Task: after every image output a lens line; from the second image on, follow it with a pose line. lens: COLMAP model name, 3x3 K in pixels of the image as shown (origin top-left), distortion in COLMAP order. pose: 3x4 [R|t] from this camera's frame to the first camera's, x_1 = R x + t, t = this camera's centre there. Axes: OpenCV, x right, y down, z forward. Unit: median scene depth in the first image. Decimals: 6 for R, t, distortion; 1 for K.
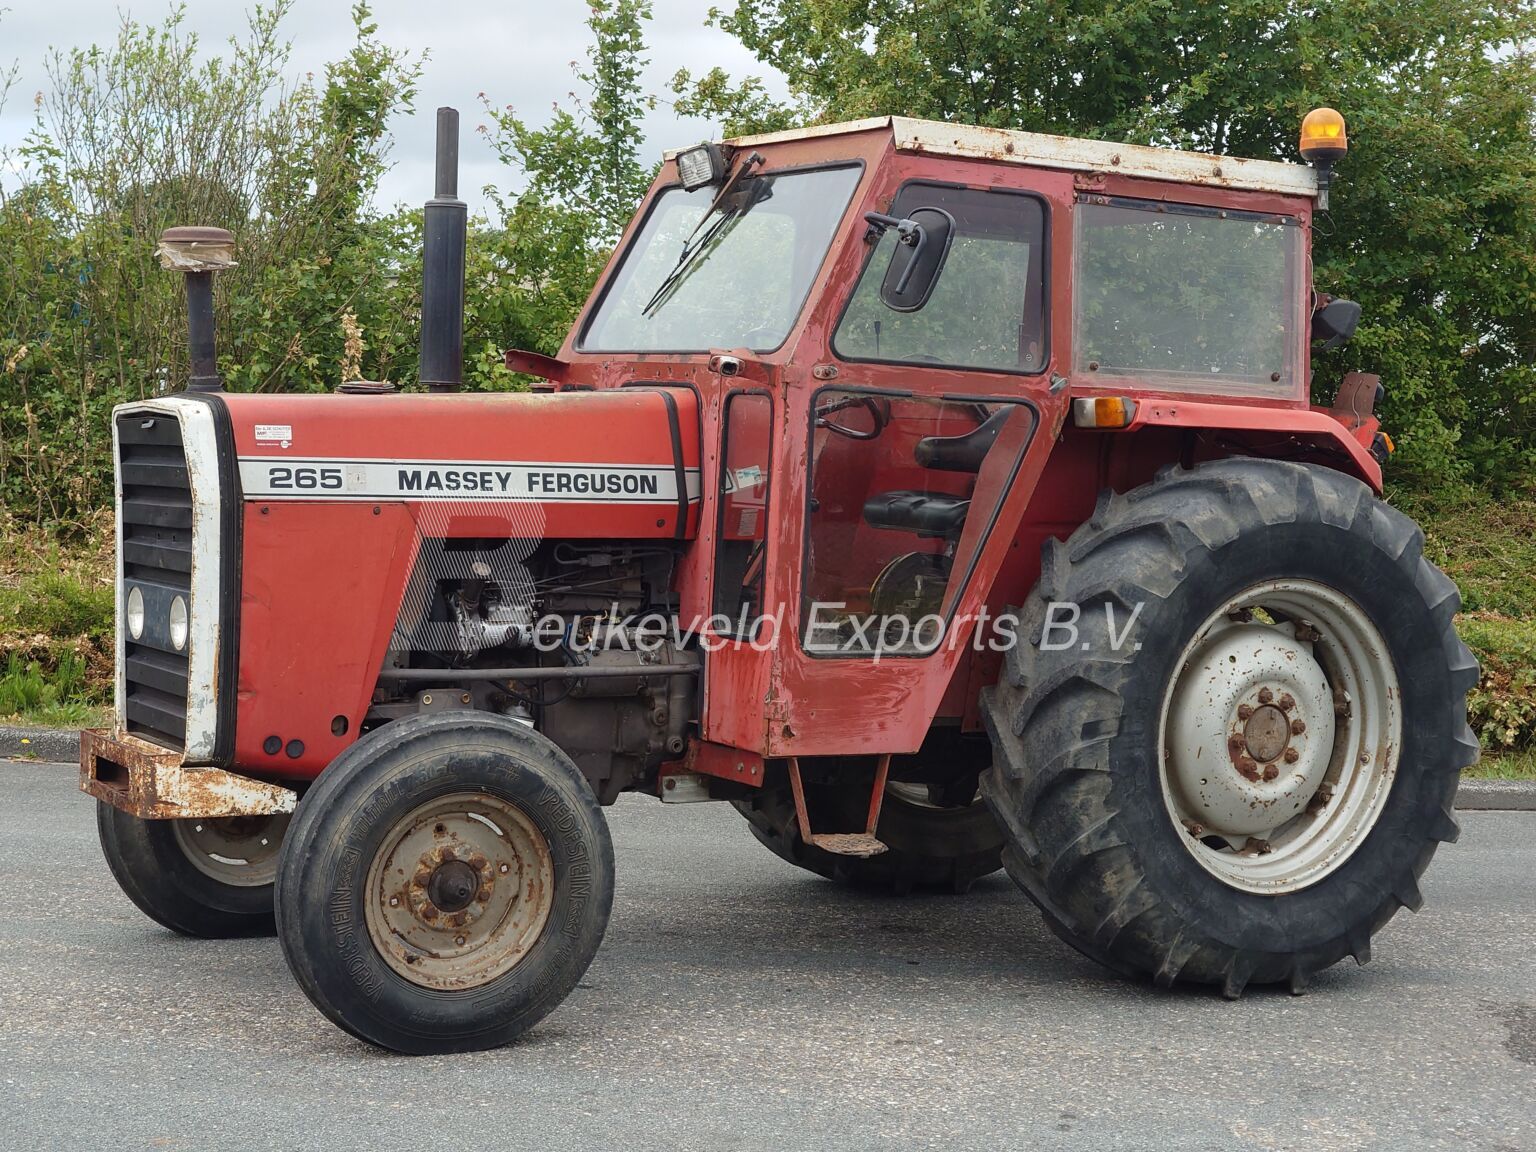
lens RADIAL K [[2524.9, 0, 768.0], [0, 2524.9, 576.0], [0, 0, 1]] dist [-0.519693, 8.167451]
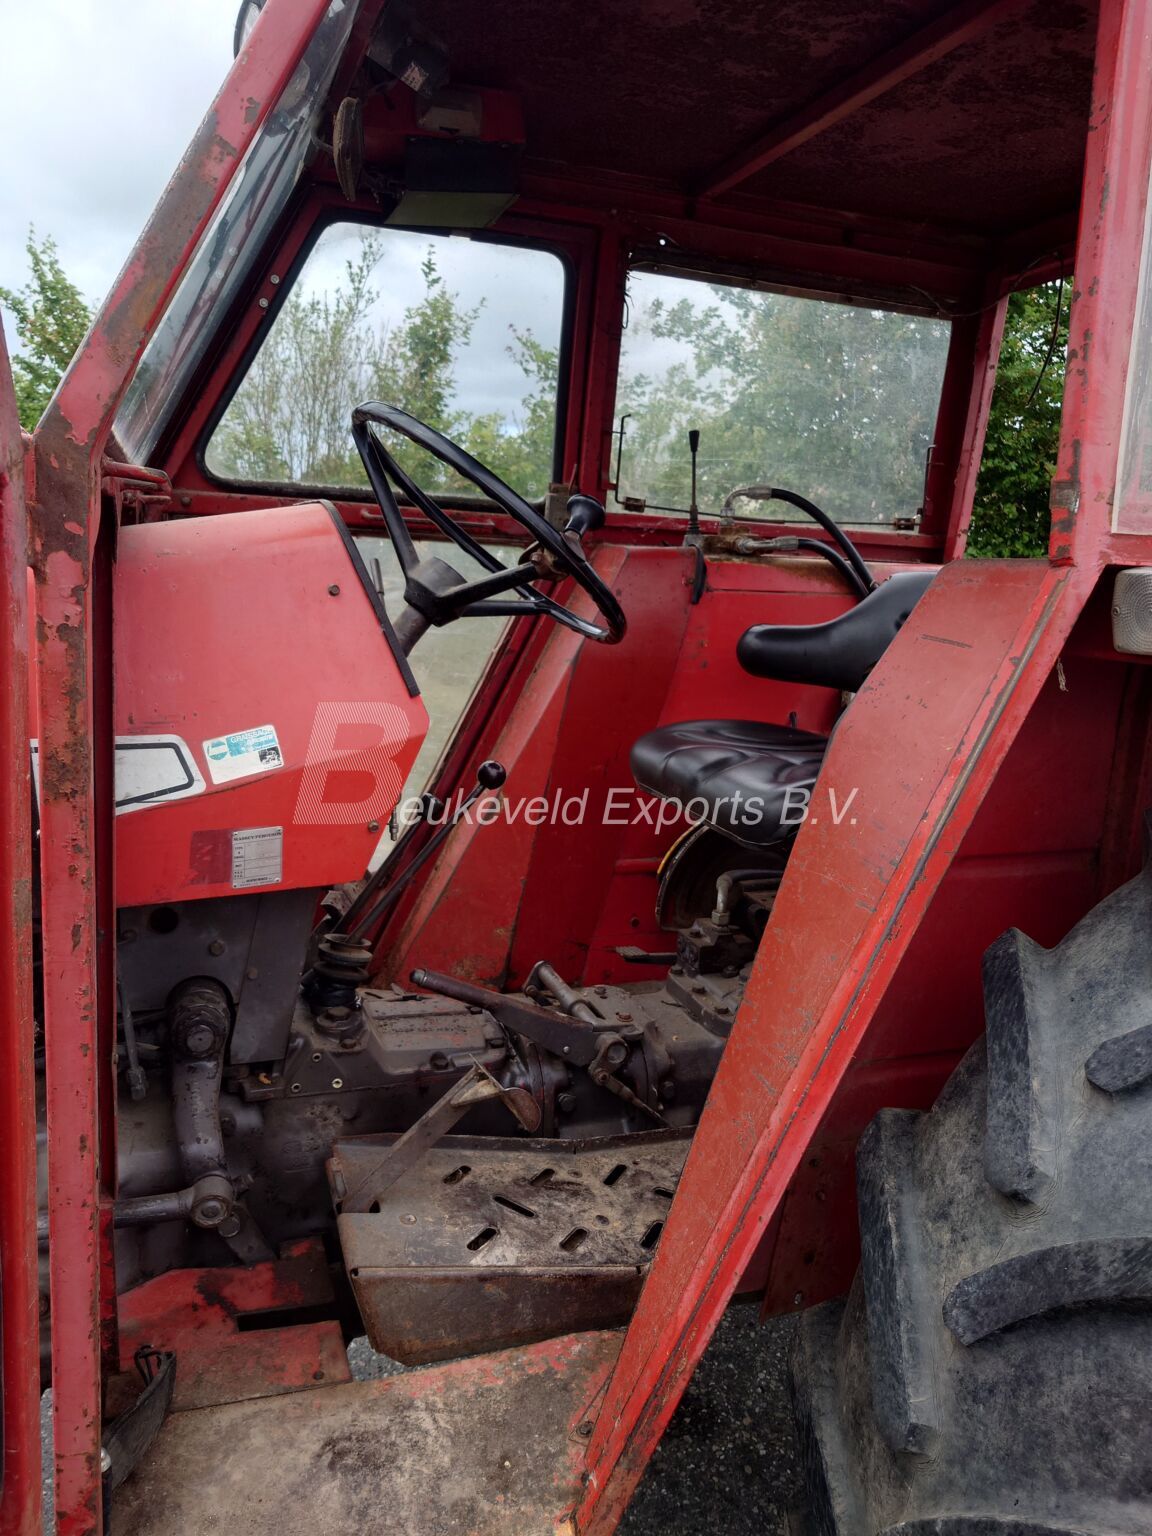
lens RADIAL K [[1089.3, 0, 576.0], [0, 1089.3, 768.0], [0, 0, 1]] dist [0.003898, 0.001475]
pose [[0.983428, 0.048759, -0.174618, 0.037287], [-0.026501, 0.991471, 0.127601, -0.029832], [0.179350, -0.120859, 0.976333, 0.410743]]
